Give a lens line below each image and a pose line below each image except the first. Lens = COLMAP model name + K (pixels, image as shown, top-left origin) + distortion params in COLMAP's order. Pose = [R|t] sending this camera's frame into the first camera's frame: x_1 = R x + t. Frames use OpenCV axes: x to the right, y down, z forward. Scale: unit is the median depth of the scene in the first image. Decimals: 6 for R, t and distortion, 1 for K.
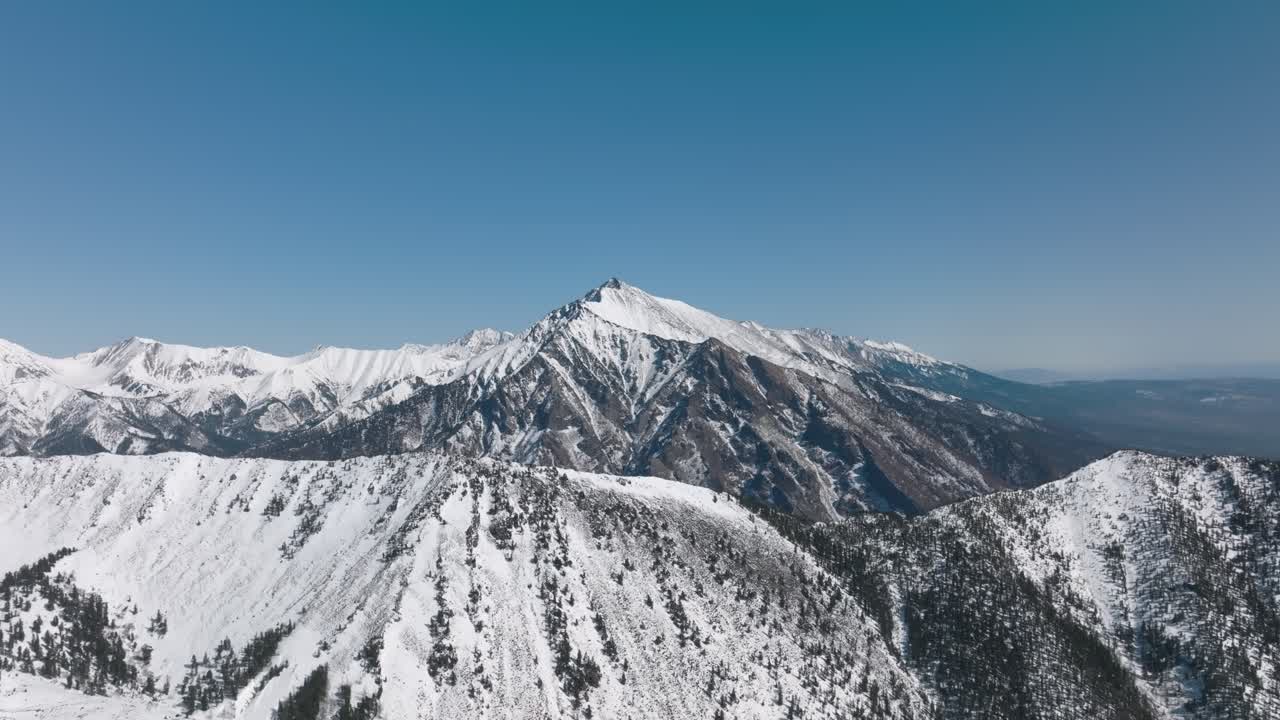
lens RADIAL K [[895.1, 0, 640.0], [0, 895.1, 360.0], [0, 0, 1]] dist [-0.002235, 0.025200]
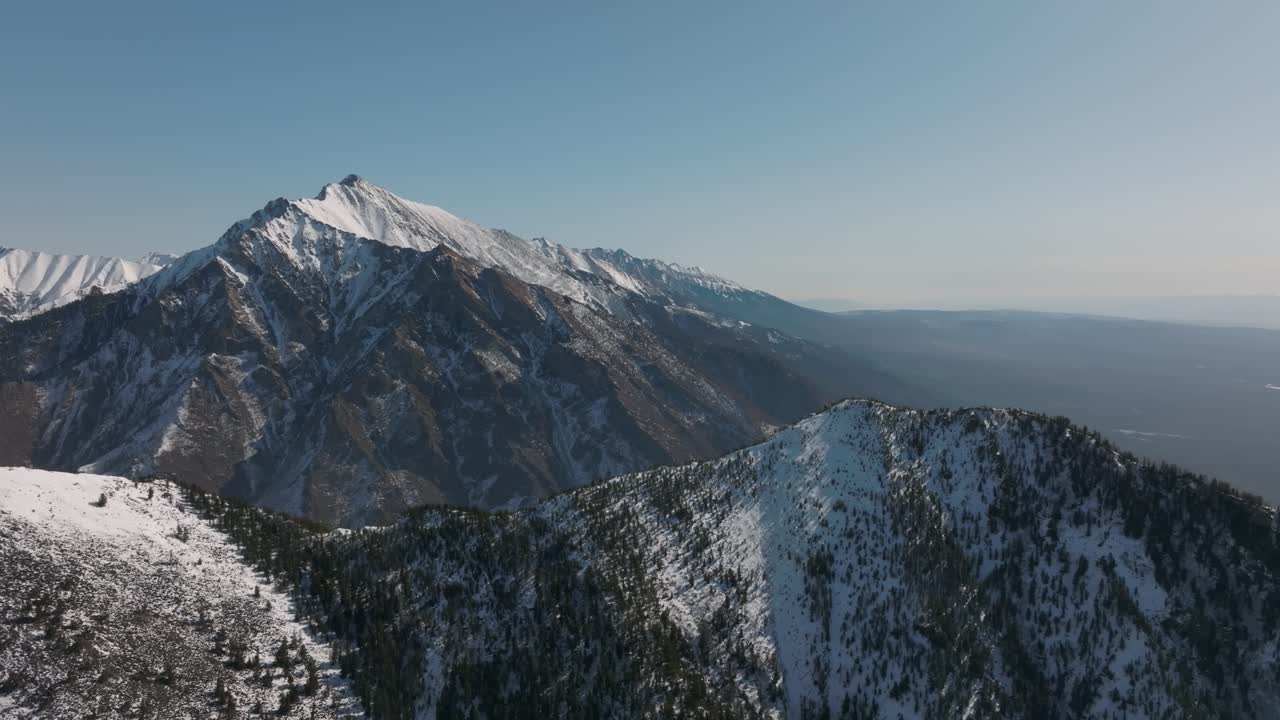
lens RADIAL K [[895.1, 0, 640.0], [0, 895.1, 360.0], [0, 0, 1]] dist [-0.002235, 0.025200]
pose [[0.980102, 0.007905, 0.198339, 0.118254], [-0.024718, 0.996290, 0.082438, 0.009784], [-0.196952, -0.085700, 0.976660, 0.180195]]
